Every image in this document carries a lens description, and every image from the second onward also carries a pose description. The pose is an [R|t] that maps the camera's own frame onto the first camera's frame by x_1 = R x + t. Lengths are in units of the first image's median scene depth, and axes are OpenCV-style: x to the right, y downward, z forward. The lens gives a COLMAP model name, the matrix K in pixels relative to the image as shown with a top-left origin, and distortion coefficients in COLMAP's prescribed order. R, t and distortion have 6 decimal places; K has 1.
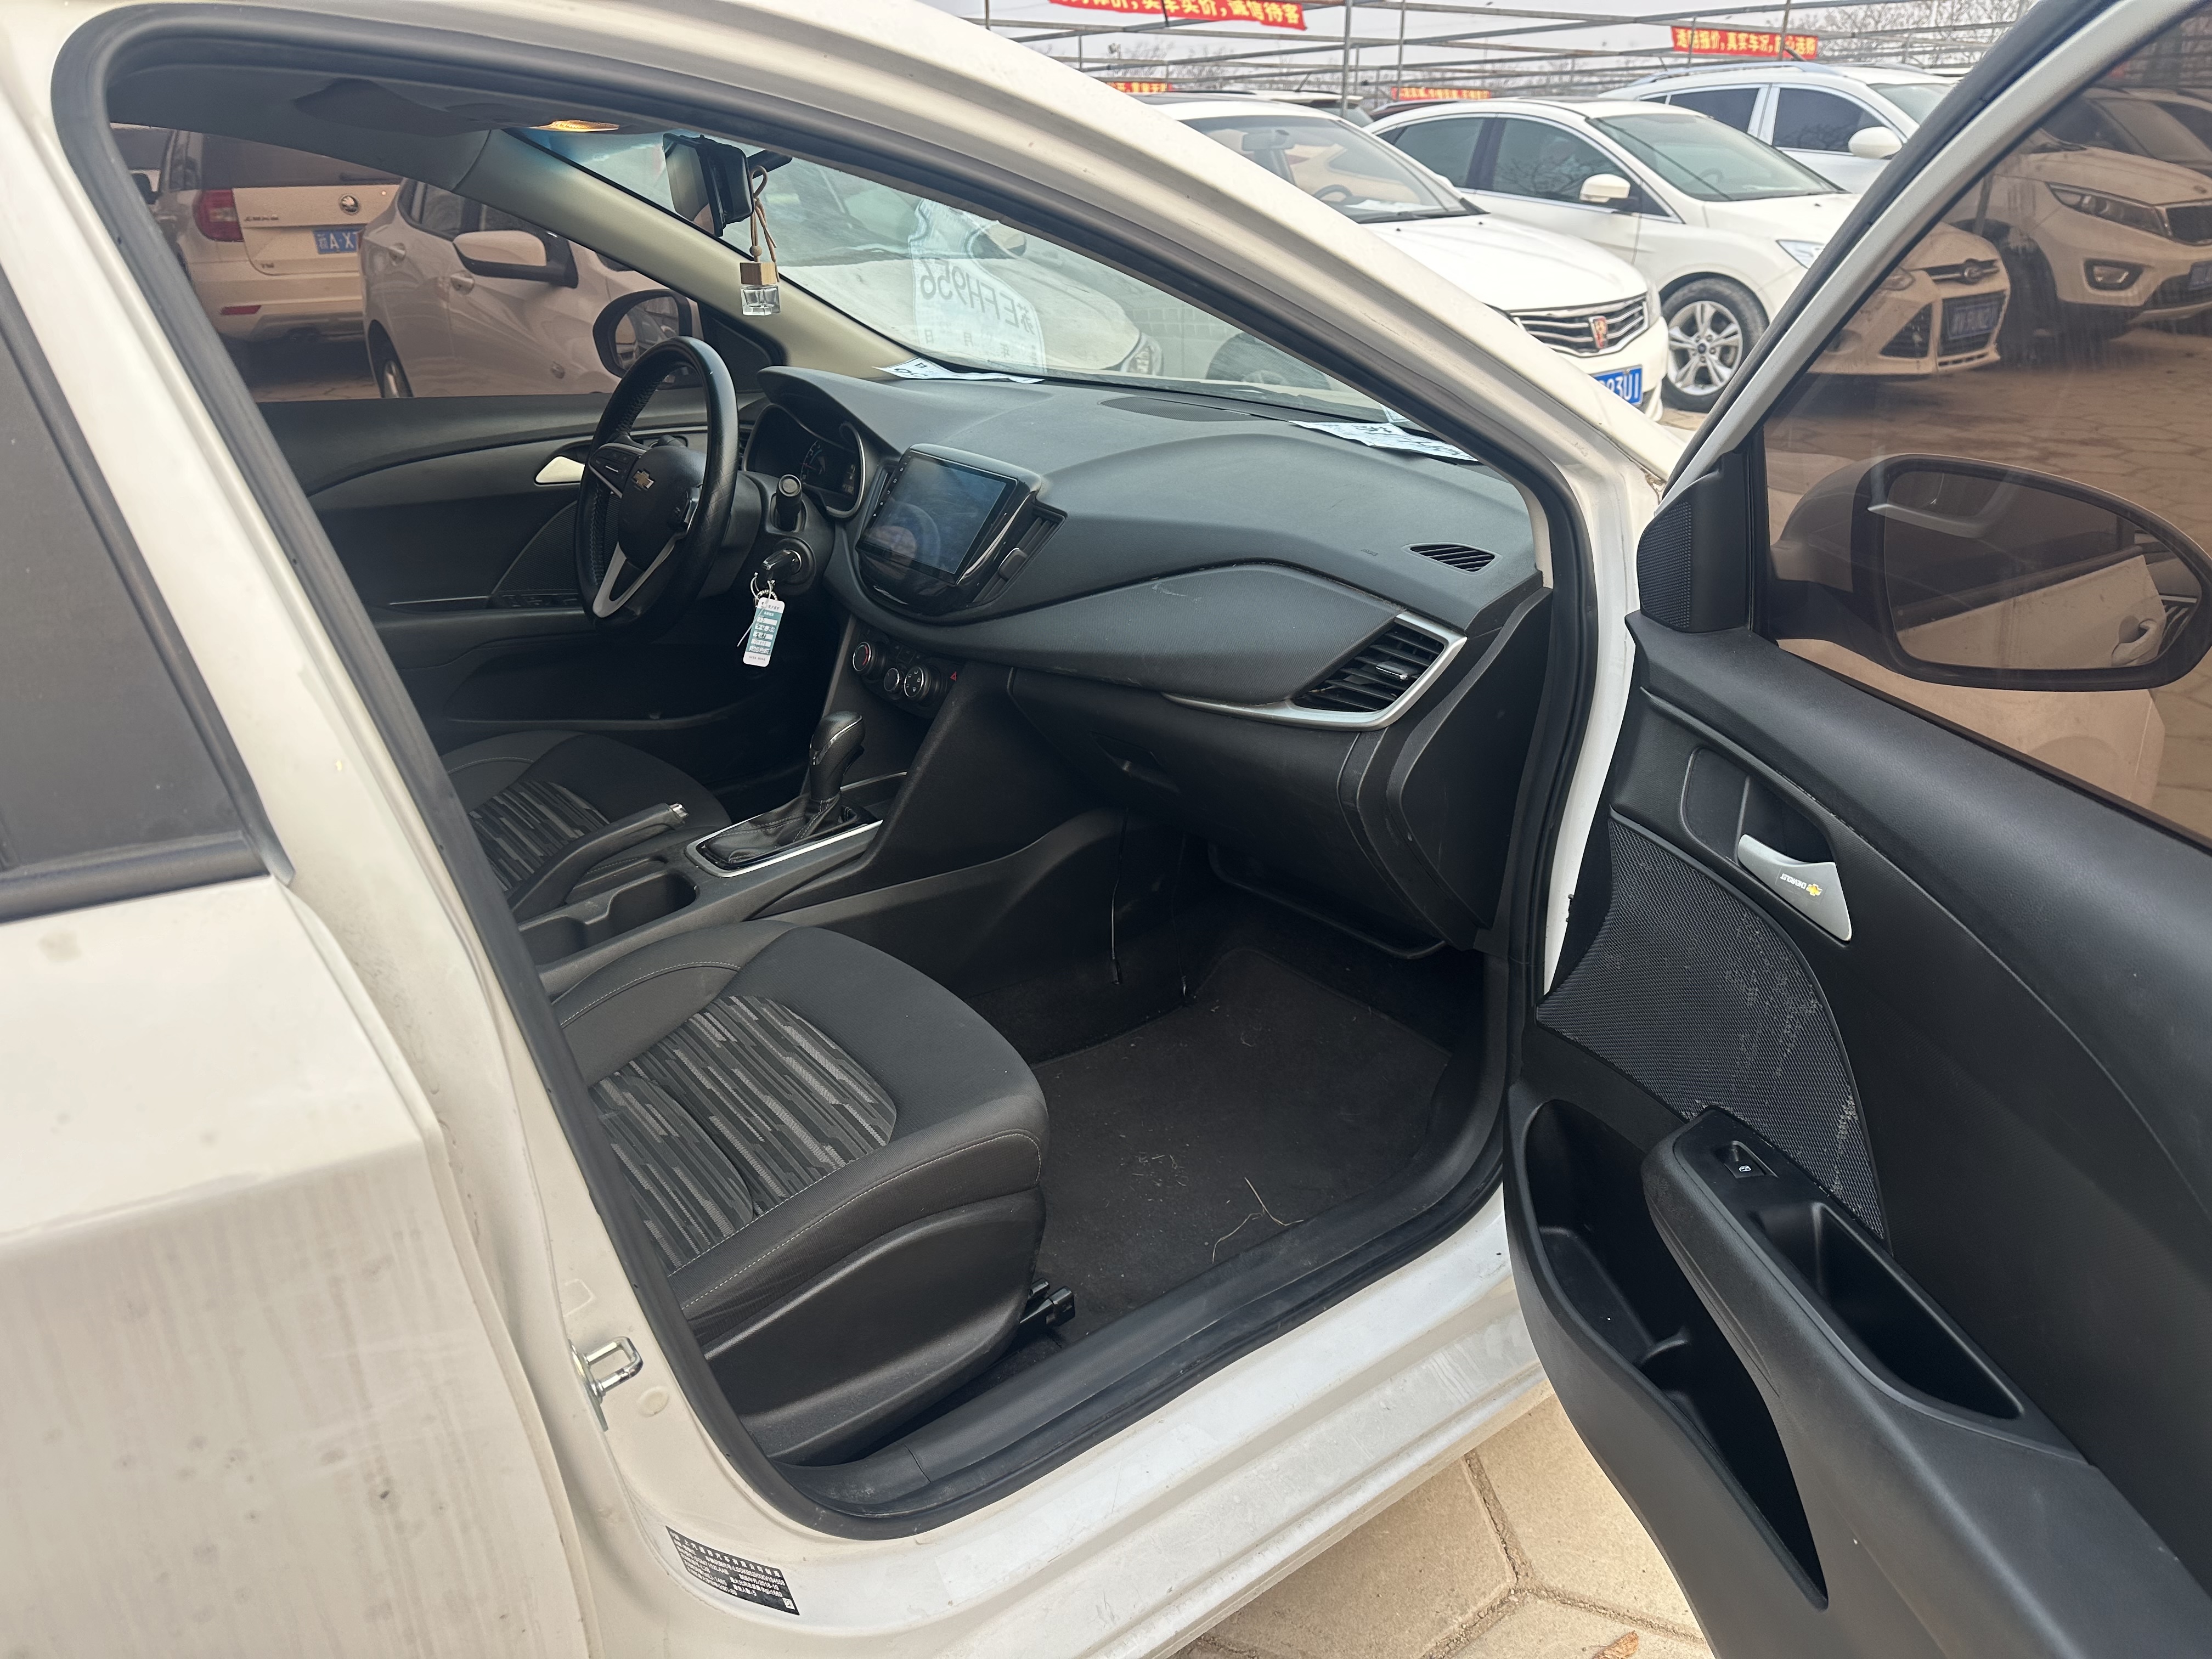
lens RADIAL K [[1552.9, 0, 1113.8], [0, 1552.9, 877.8], [0, 0, 1]] dist [-0.002333, -0.006806]
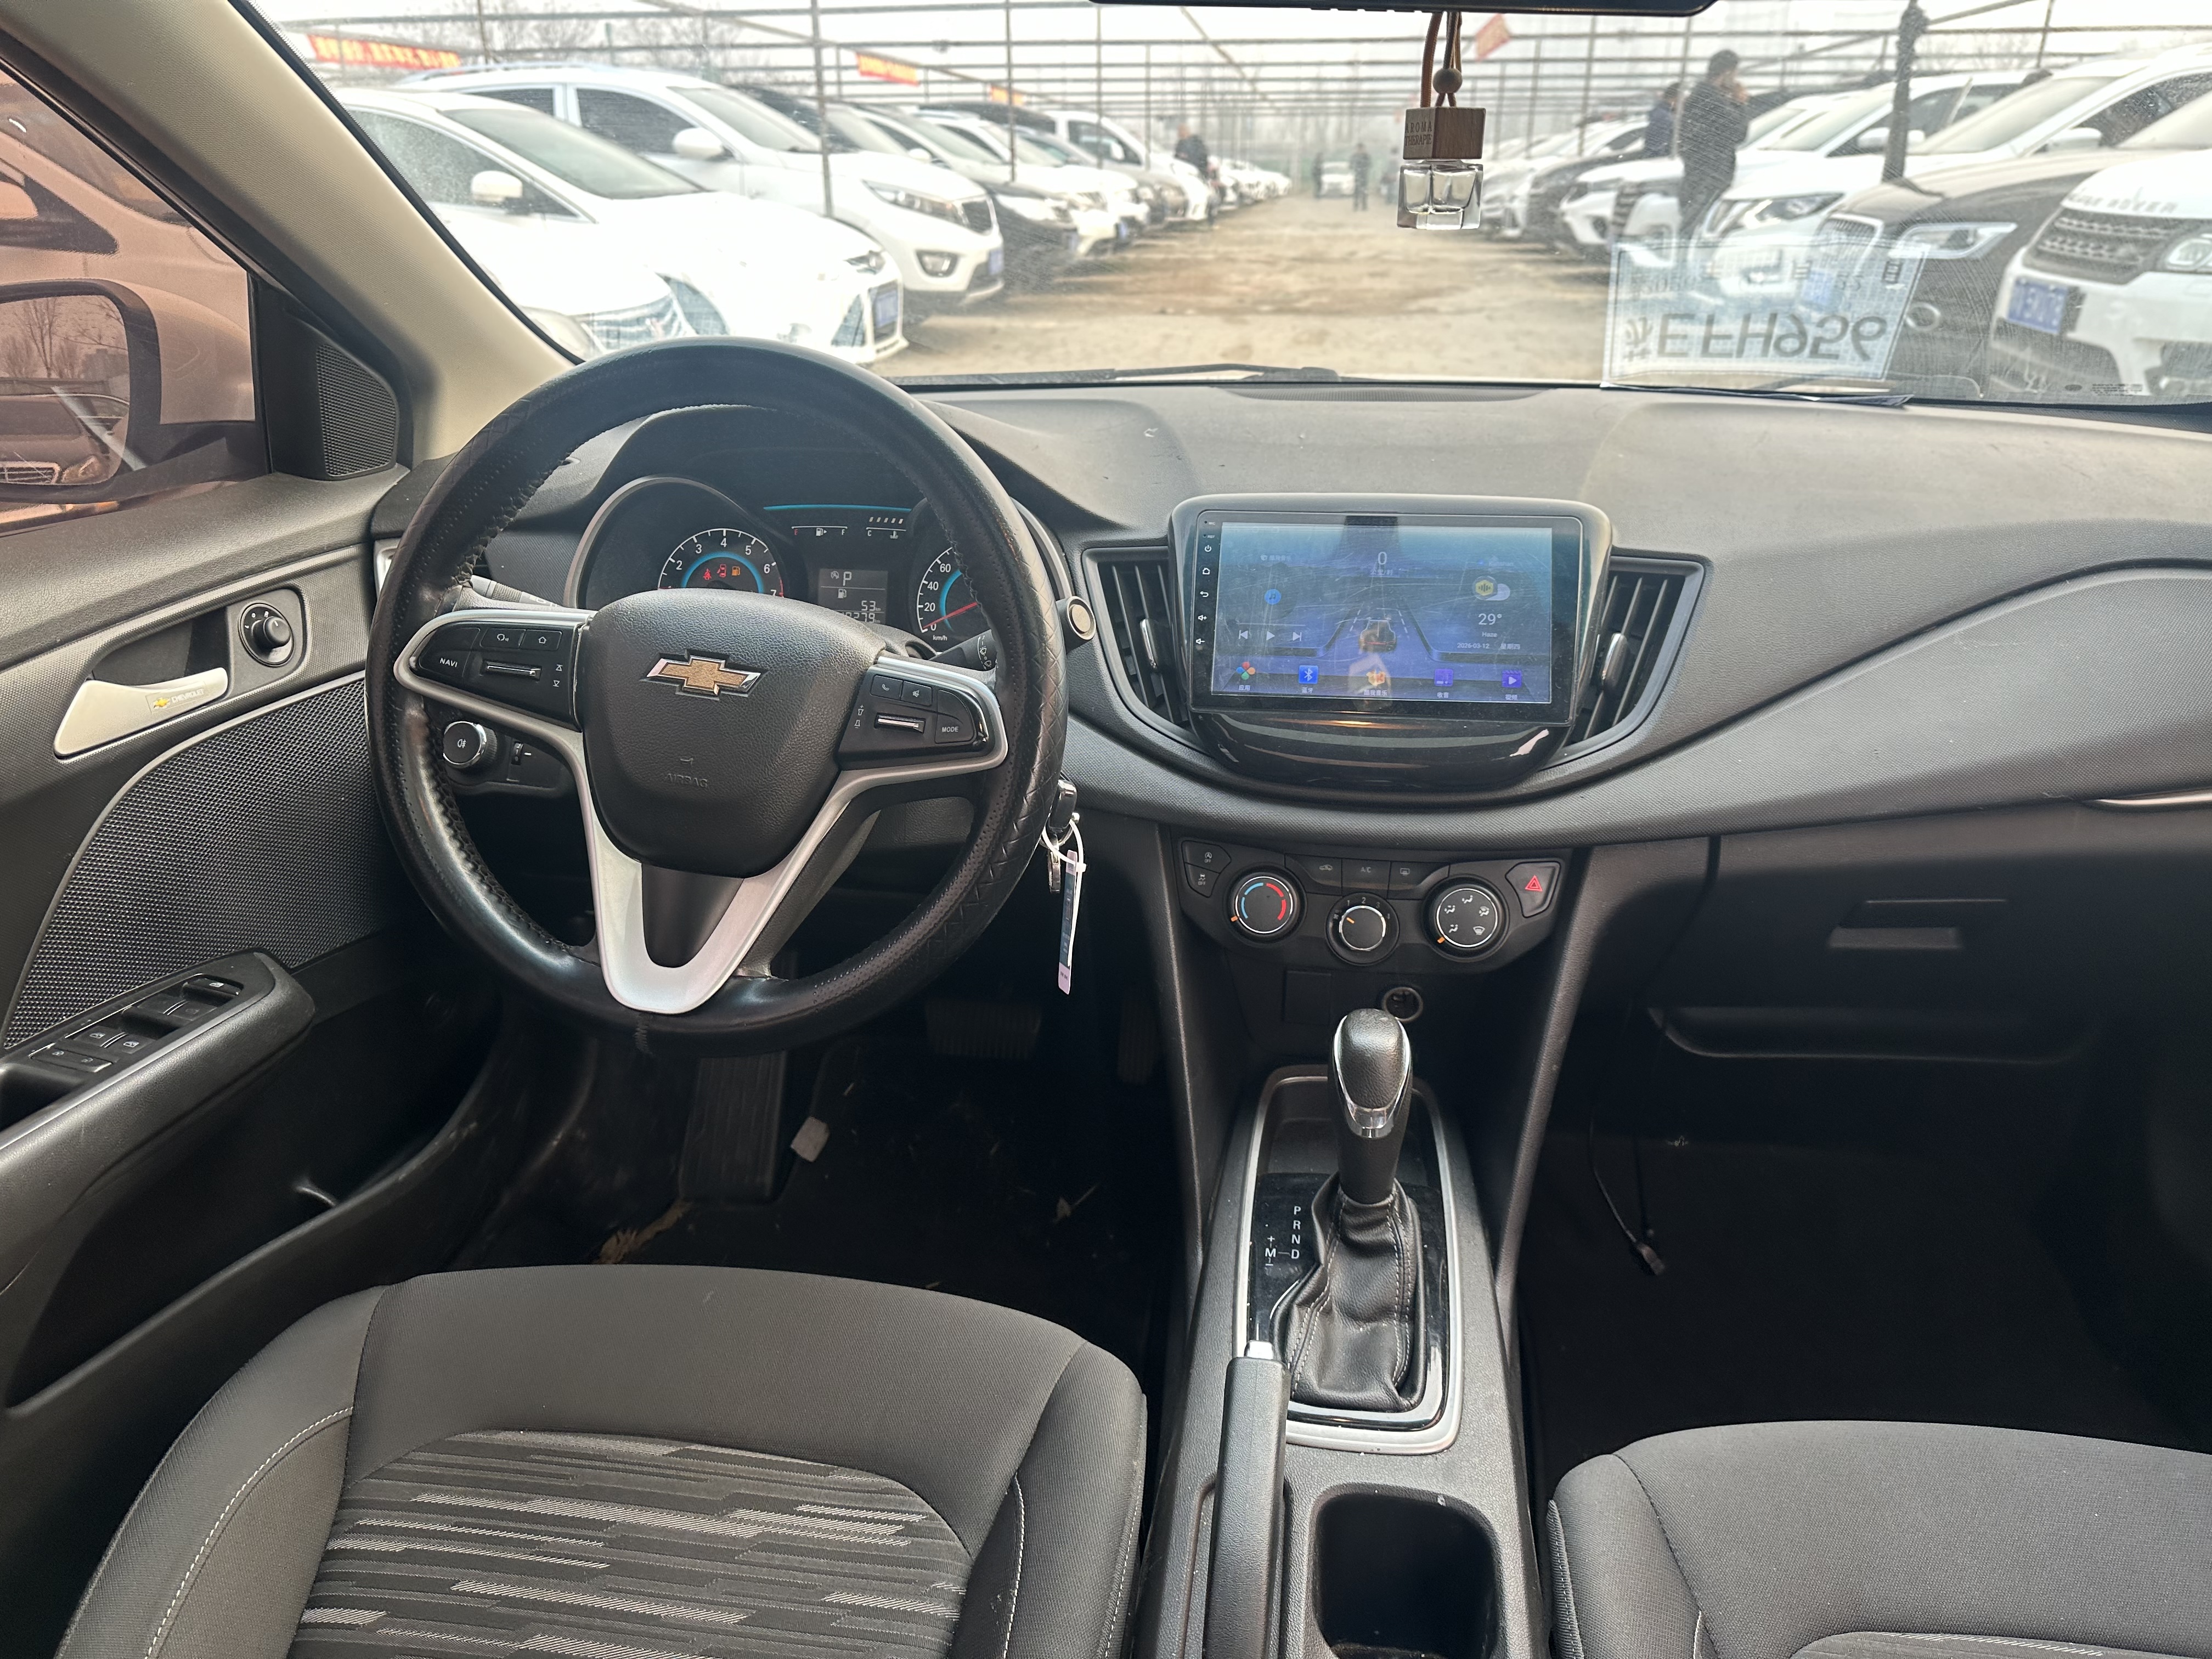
lens RADIAL K [[1552.9, 0, 1113.8], [0, 1552.9, 877.8], [0, 0, 1]] dist [-0.002333, -0.006806]
pose [[0.705826, -0.292152, 0.645334, -0.111111], [0.301217, 0.948312, 0.099862, -0.045972], [-0.641153, 0.123900, 0.757345, 0.133622]]
